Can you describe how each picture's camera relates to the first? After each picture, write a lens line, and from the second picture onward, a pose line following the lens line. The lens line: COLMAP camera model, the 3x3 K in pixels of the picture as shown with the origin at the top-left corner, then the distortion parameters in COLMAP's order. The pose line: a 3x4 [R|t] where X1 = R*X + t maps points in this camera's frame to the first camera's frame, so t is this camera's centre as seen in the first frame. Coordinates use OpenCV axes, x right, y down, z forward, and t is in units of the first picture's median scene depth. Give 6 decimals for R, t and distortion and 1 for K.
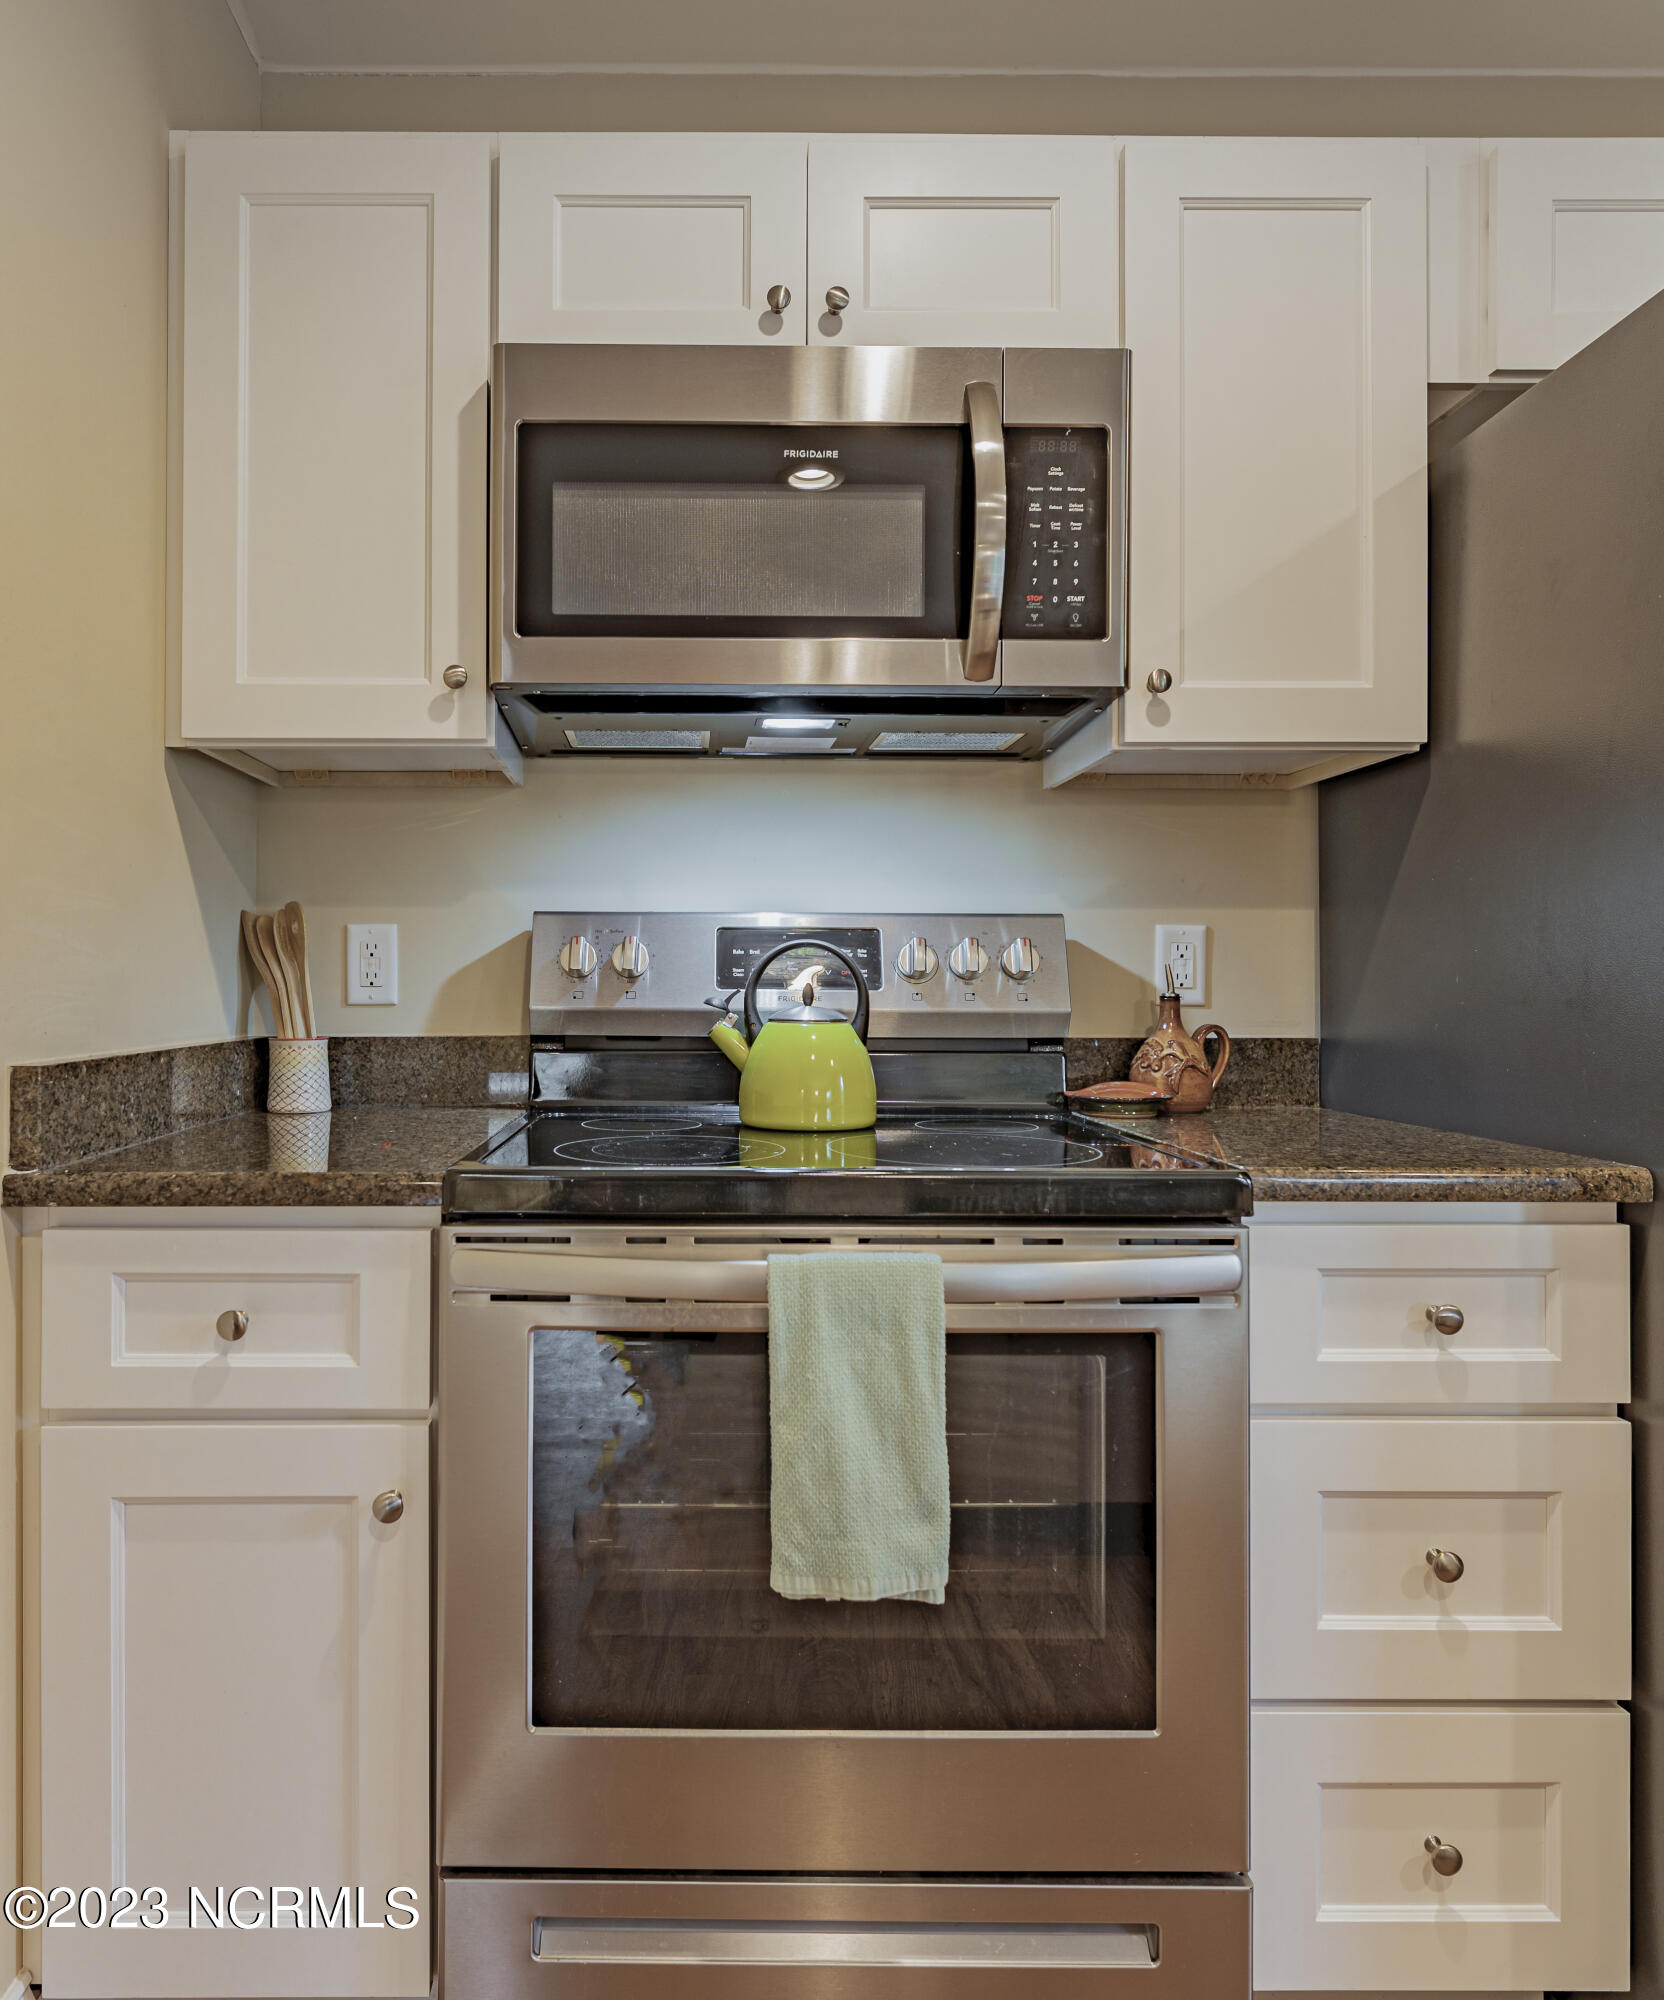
lens RADIAL K [[1207.0, 0, 684.1], [0, 1207.0, 983.3], [0, 0, 1]] dist [-0.009866, 0.001220]
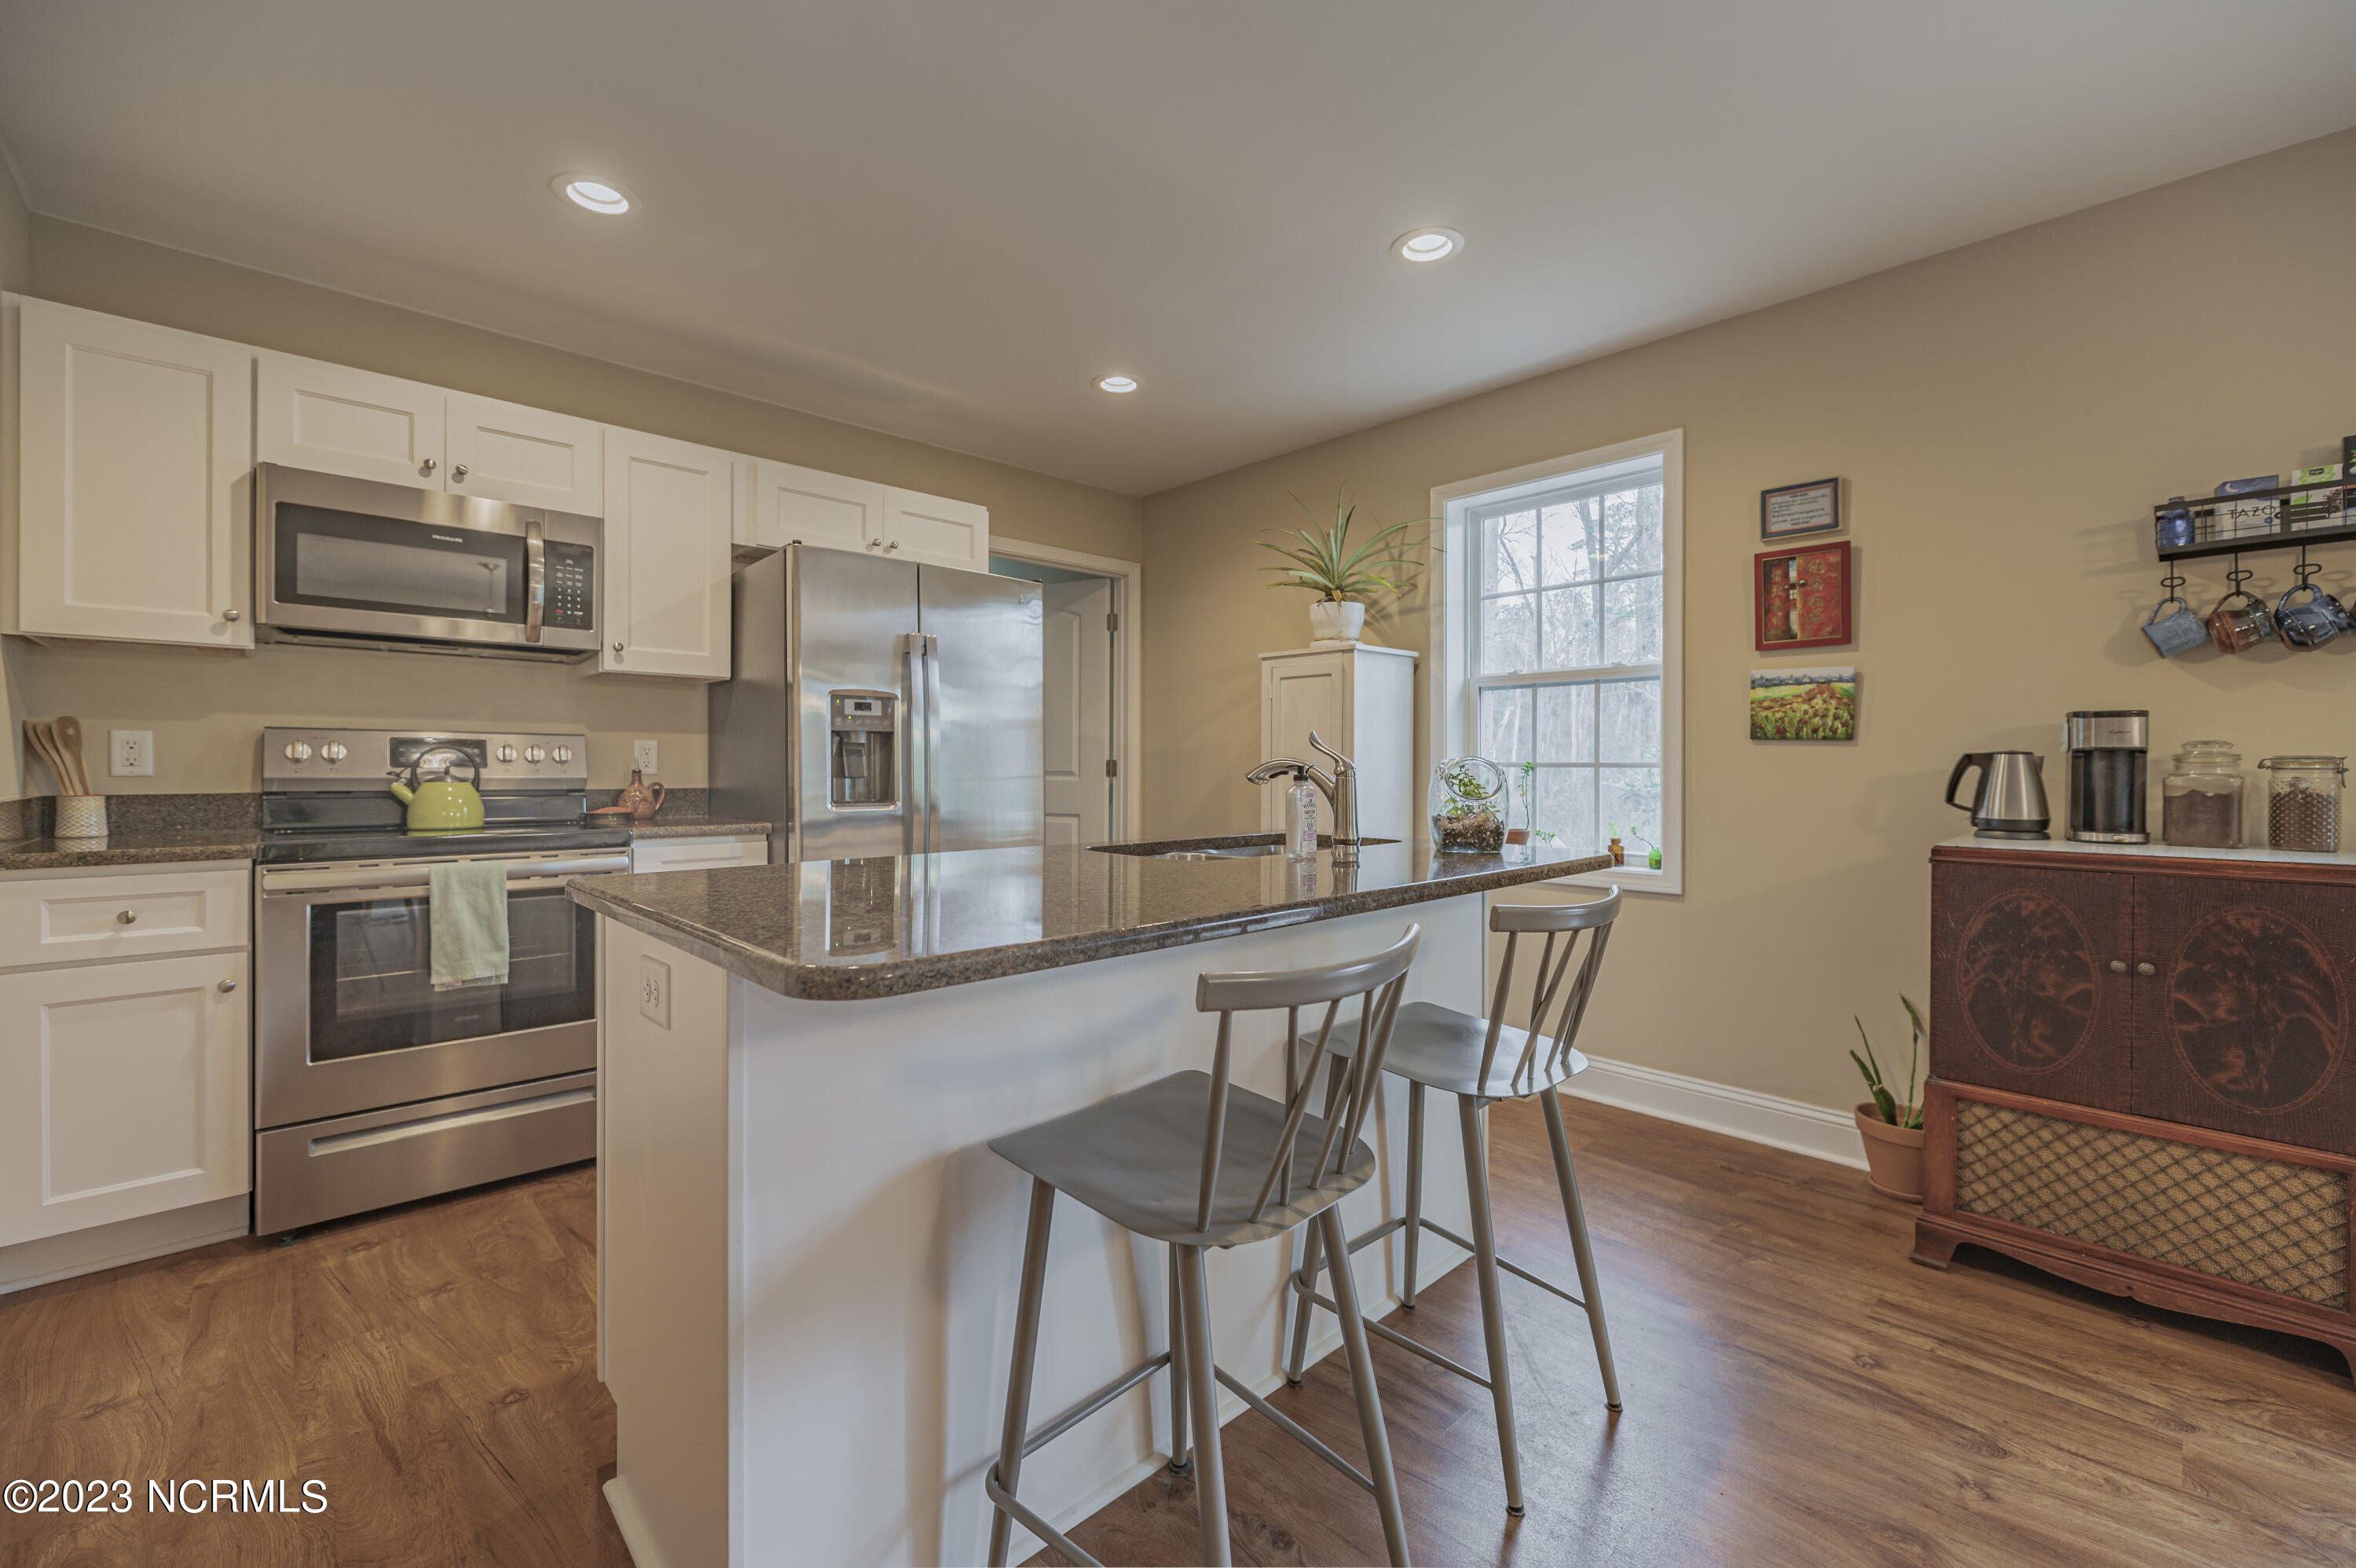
lens RADIAL K [[984.6, 0, 1193.2], [0, 984.6, 773.0], [0, 0, 1]] dist [-0.000275, 0.000567]
pose [[0.726044, -0.002453, 0.687644, -0.154501], [-0.004706, 0.999952, 0.008537, -0.008122], [-0.687632, -0.009435, 0.725998, -1.350549]]
